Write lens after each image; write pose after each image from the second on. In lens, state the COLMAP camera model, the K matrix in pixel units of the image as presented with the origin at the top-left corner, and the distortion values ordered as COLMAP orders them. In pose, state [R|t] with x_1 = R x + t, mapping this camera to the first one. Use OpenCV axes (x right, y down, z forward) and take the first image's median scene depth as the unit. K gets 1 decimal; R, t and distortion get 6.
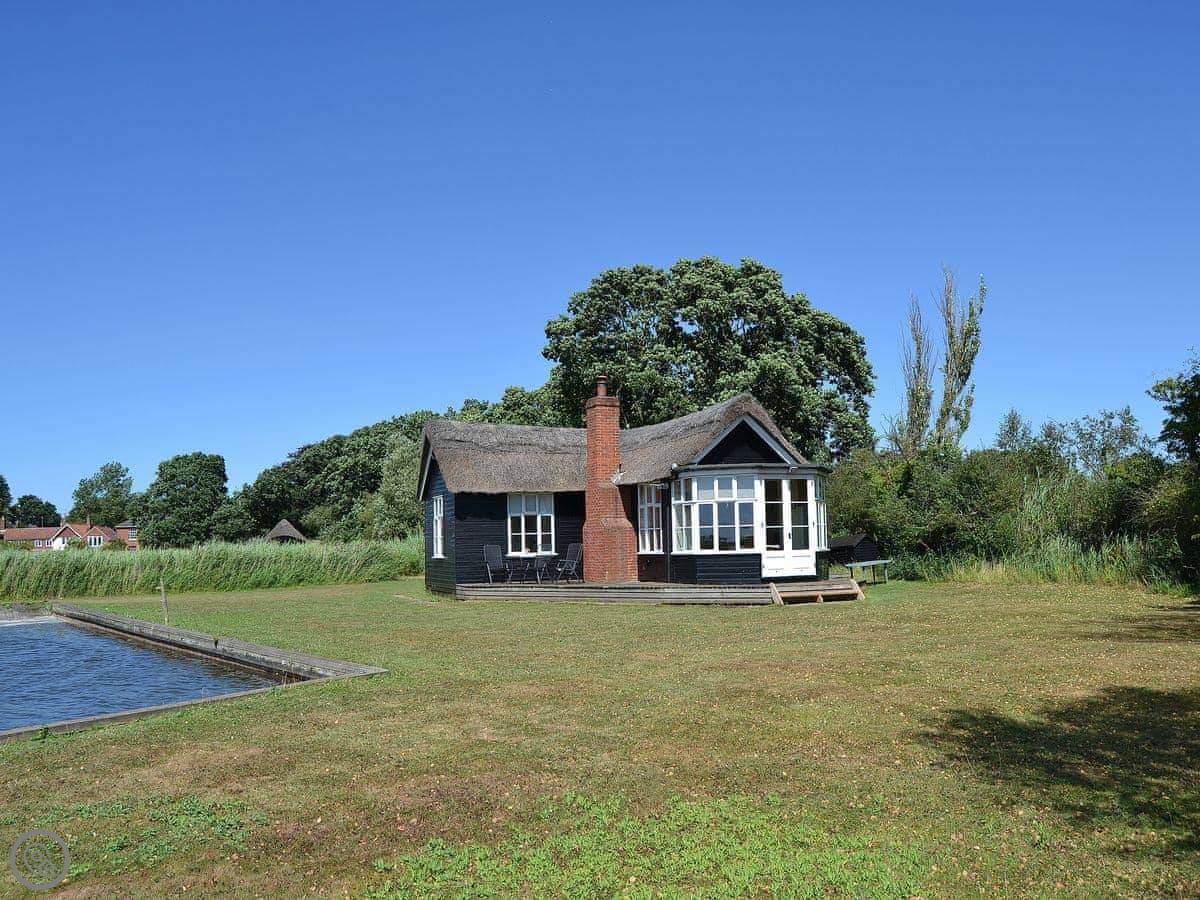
lens RADIAL K [[1538.1, 0, 600.0], [0, 1538.1, 450.0], [0, 0, 1]] dist [-0.138095, 0.098876]
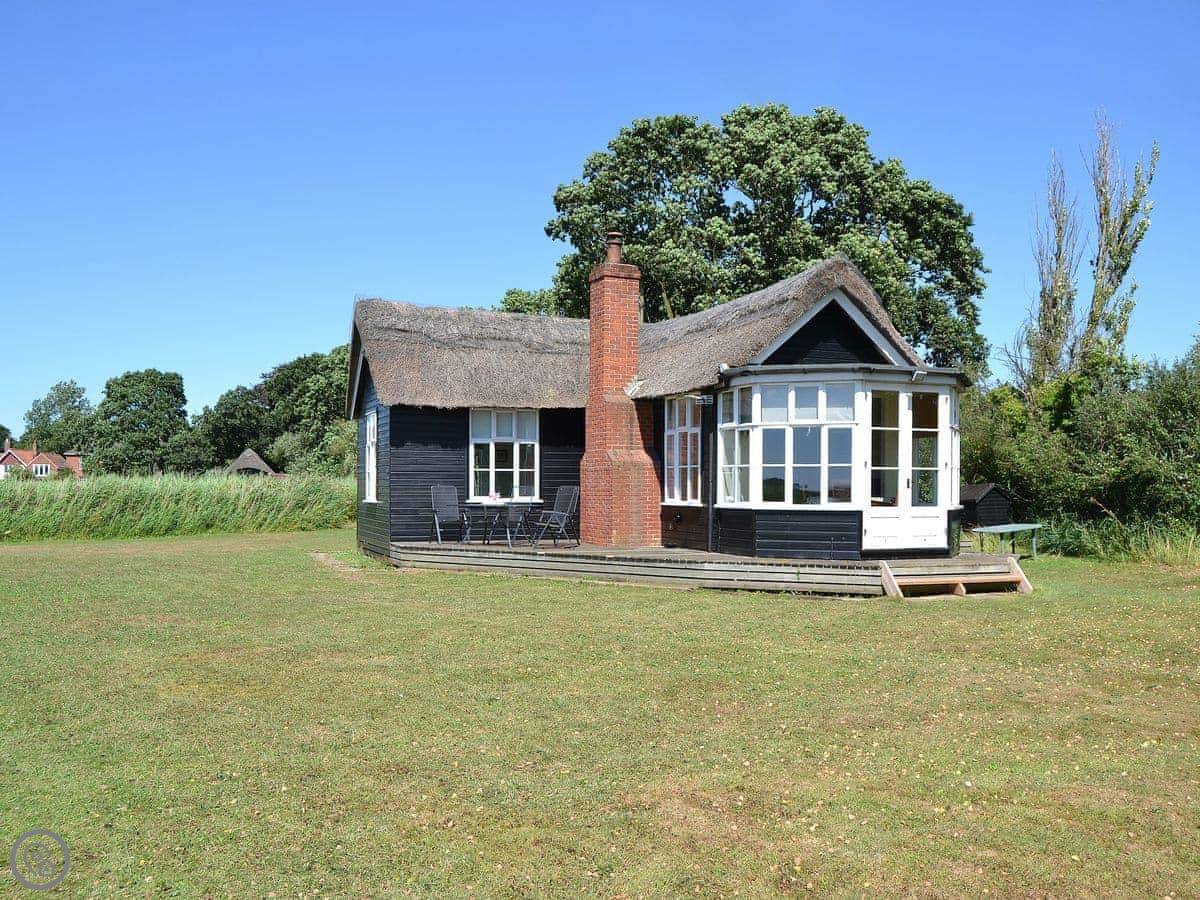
lens RADIAL K [[1538.1, 0, 600.0], [0, 1538.1, 450.0], [0, 0, 1]] dist [-0.138095, 0.098876]
pose [[0.999479, 0.026930, -0.017786, 0.008752], [-0.026260, 0.998975, 0.036864, 0.020061], [0.018761, -0.036378, 0.999162, 0.333444]]
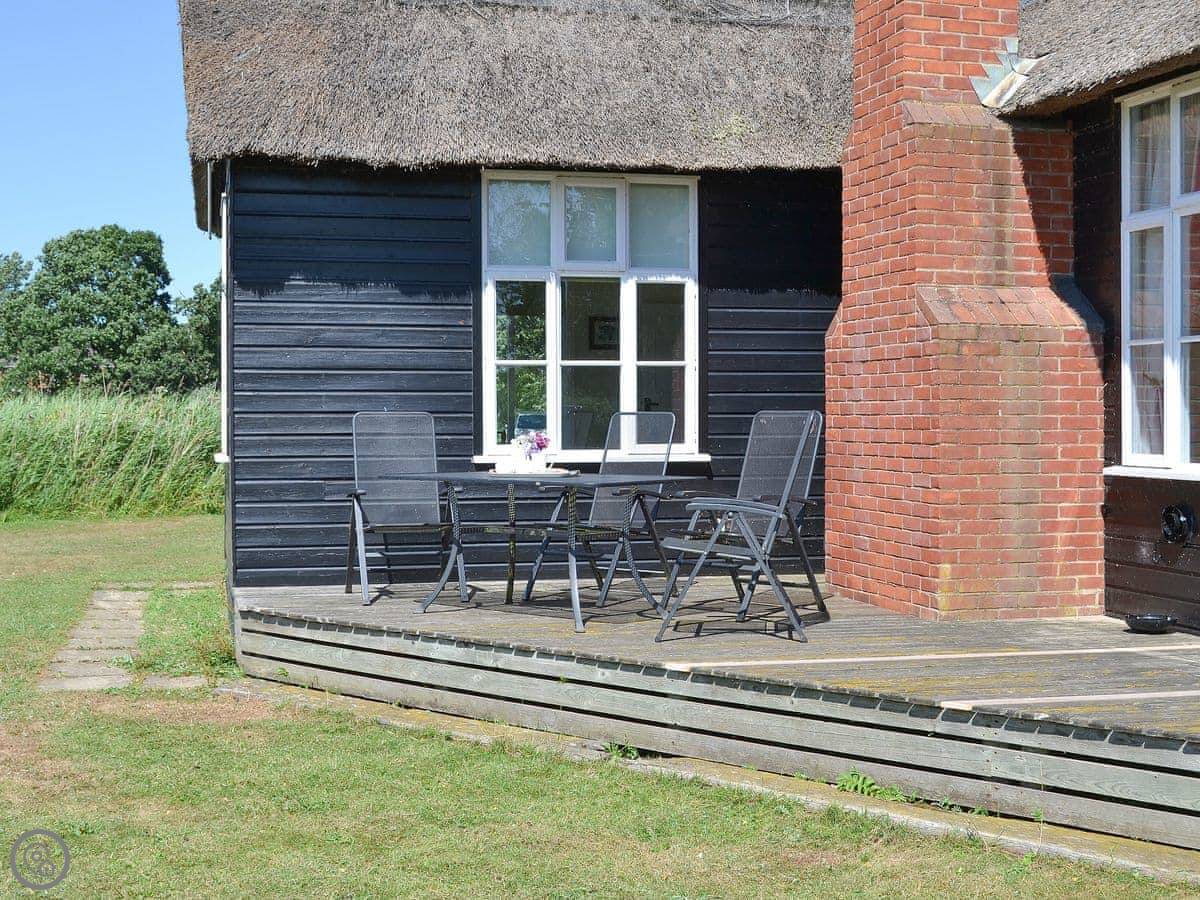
lens RADIAL K [[2082.0, 0, 649.7], [0, 2082.0, 384.4], [0, 0, 1]] dist [-0.290201, 0.159844]
pose [[0.993664, 0.024171, -0.109758, -0.003994], [-0.019129, 0.998723, 0.046759, 0.043900], [0.110748, -0.044363, 0.992858, 0.713073]]
